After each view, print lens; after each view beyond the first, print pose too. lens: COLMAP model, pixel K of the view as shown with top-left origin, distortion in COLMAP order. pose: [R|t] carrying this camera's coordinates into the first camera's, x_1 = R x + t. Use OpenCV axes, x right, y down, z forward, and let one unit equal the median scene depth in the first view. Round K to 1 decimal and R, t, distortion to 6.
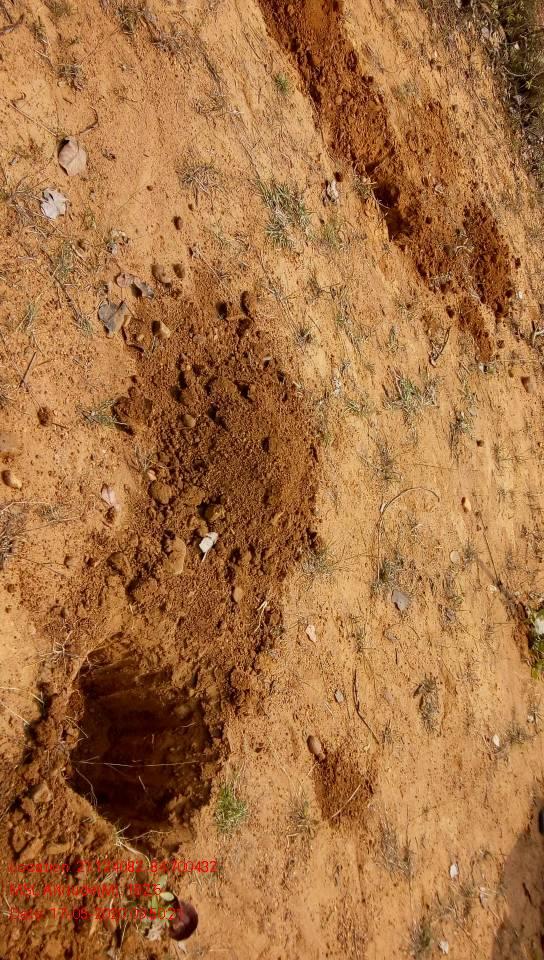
lens RADIAL K [[865.5, 0, 272.0], [0, 865.5, 480.0], [0, 0, 1]] dist [0.041049, -0.181802]
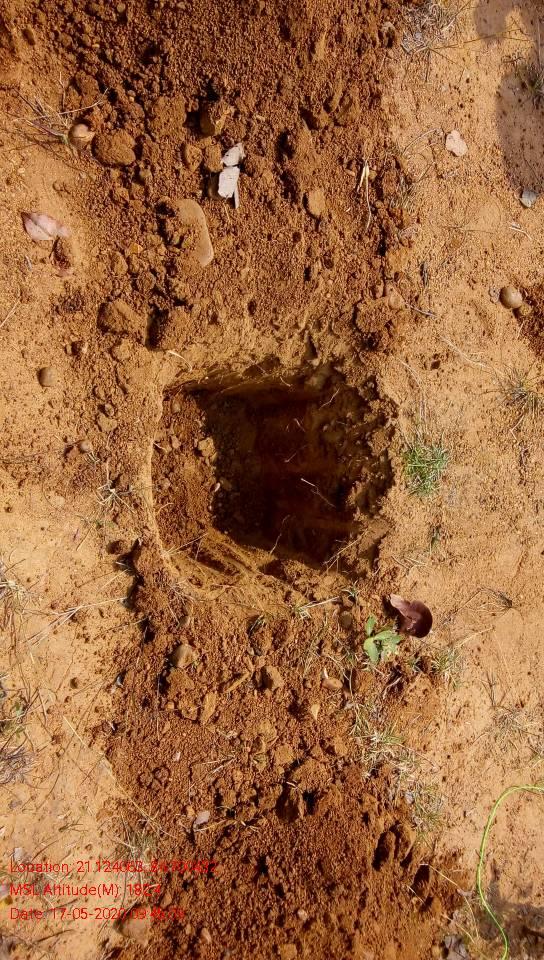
lens RADIAL K [[865.5, 0, 272.0], [0, 865.5, 480.0], [0, 0, 1]] dist [0.041049, -0.181802]
pose [[0.875876, -0.273964, -0.397221, 0.134986], [0.477011, 0.615801, 0.627096, -0.163657], [0.072807, -0.738738, 0.670049, 0.448784]]
